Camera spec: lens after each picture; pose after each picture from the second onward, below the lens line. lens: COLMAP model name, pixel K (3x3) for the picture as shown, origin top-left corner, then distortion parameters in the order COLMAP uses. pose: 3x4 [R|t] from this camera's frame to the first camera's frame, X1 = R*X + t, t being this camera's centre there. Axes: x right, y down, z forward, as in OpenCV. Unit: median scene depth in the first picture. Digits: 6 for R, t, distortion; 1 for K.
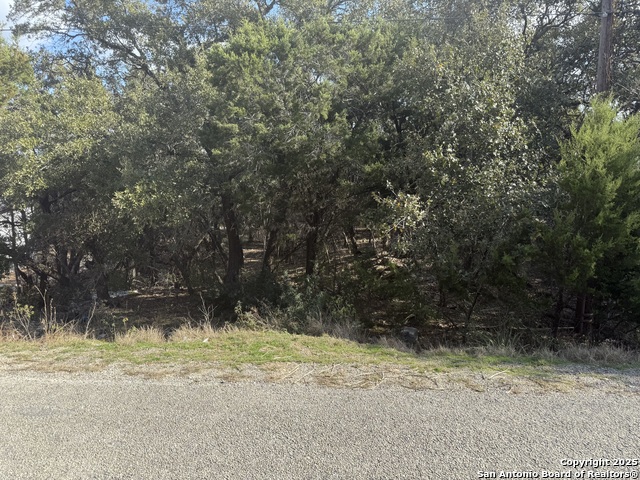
lens RADIAL K [[438.9, 0, 315.7], [0, 438.9, 237.5], [0, 0, 1]] dist [0.087099, -0.070888]
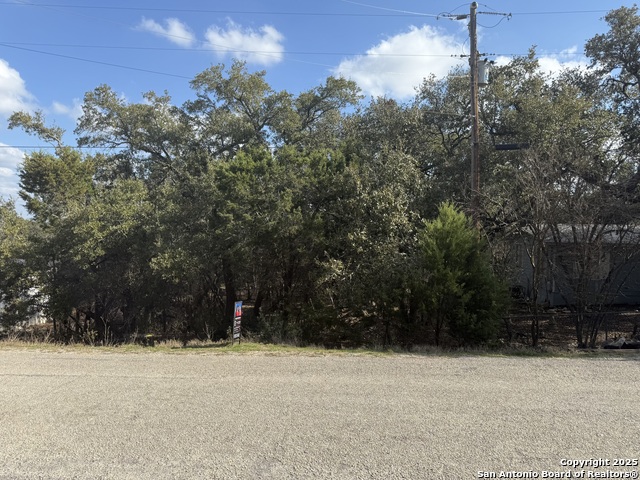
lens RADIAL K [[488.6, 0, 320.0], [0, 488.6, 240.0], [0, 0, 1]] dist [0.006125, -0.008232]
pose [[0.999830, 0.001366, -0.018407, 0.160180], [-0.003786, 0.991229, -0.132105, 0.058844], [0.018065, 0.132152, 0.991065, -0.677252]]
